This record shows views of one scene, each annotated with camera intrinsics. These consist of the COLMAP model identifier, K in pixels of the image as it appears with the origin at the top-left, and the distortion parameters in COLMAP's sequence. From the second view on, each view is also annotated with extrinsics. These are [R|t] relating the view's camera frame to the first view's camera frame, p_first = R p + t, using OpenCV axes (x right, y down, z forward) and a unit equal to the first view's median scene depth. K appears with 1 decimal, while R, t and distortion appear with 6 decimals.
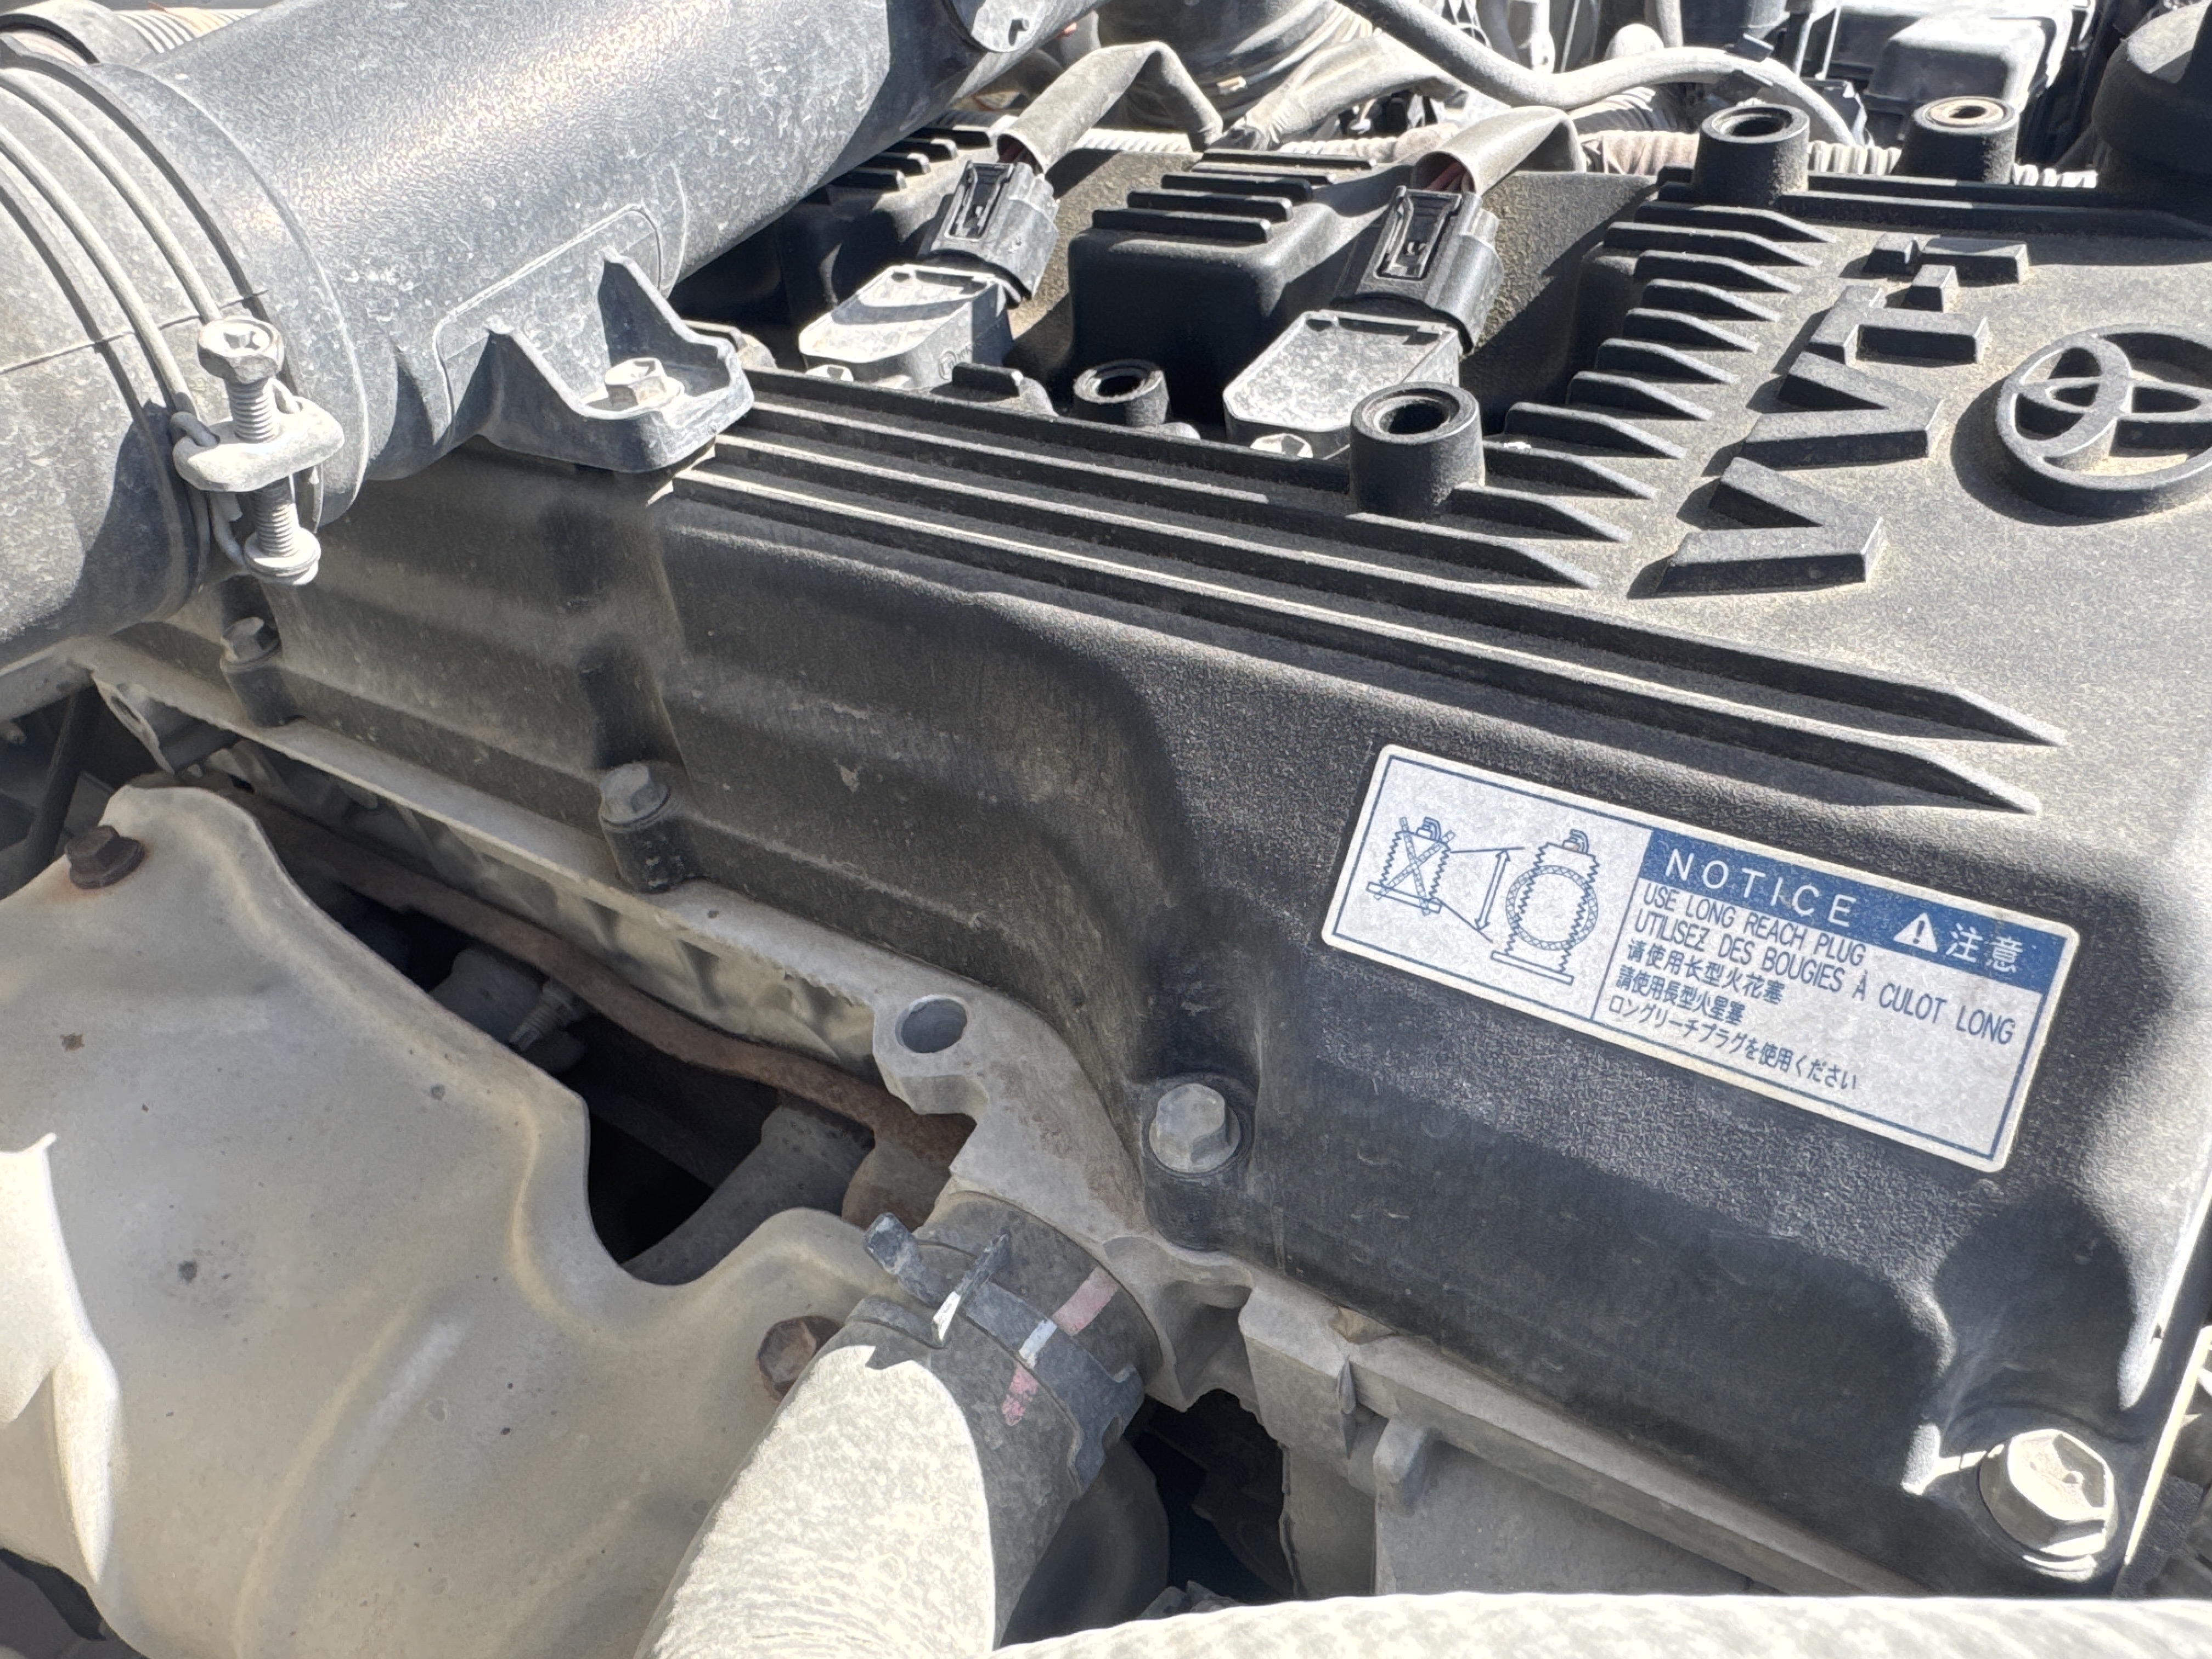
lens RADIAL K [[1580.7, 0, 1093.2], [0, 1580.7, 819.1], [0, 0, 1]] dist [-0.026486, 0.020840]
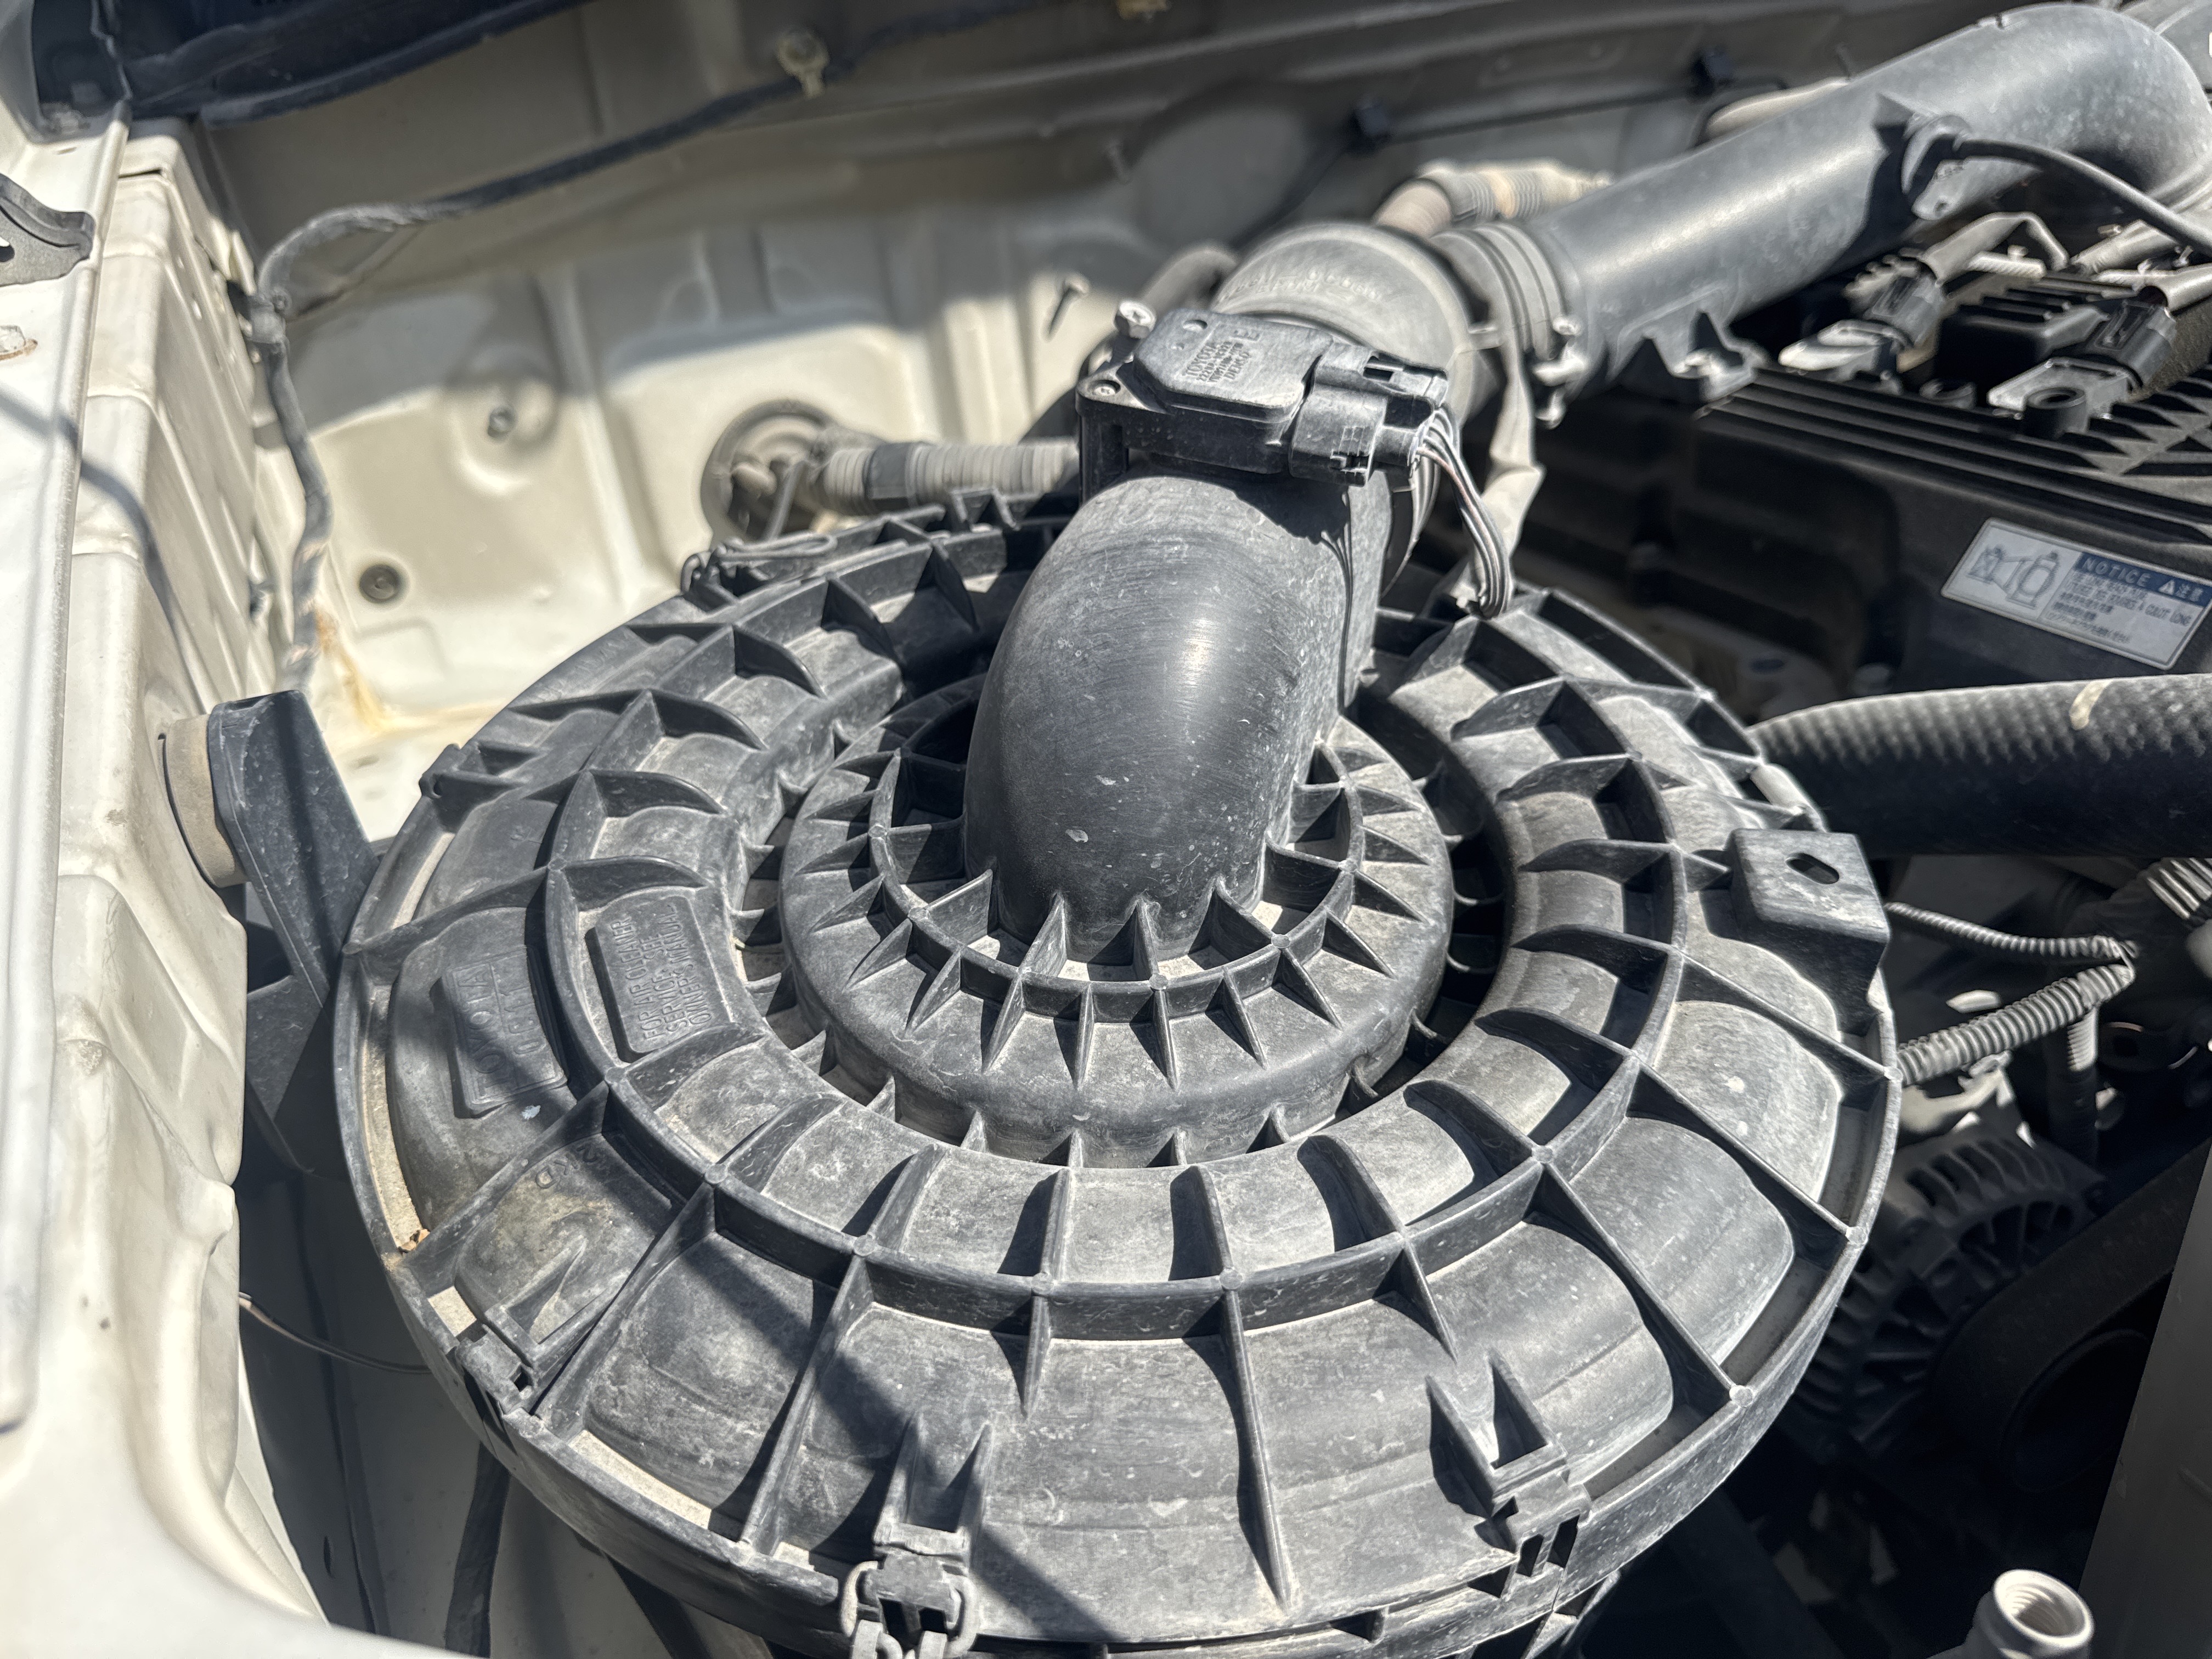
lens RADIAL K [[1580.7, 0, 1123.8], [0, 1580.7, 822.2], [0, 0, 1]] dist [-0.026486, 0.020840]
pose [[0.844607, 0.226436, -0.485146, 0.247361], [-0.242248, 0.969723, 0.030870, 0.485716], [0.477447, 0.091452, 0.873888, -1.285767]]
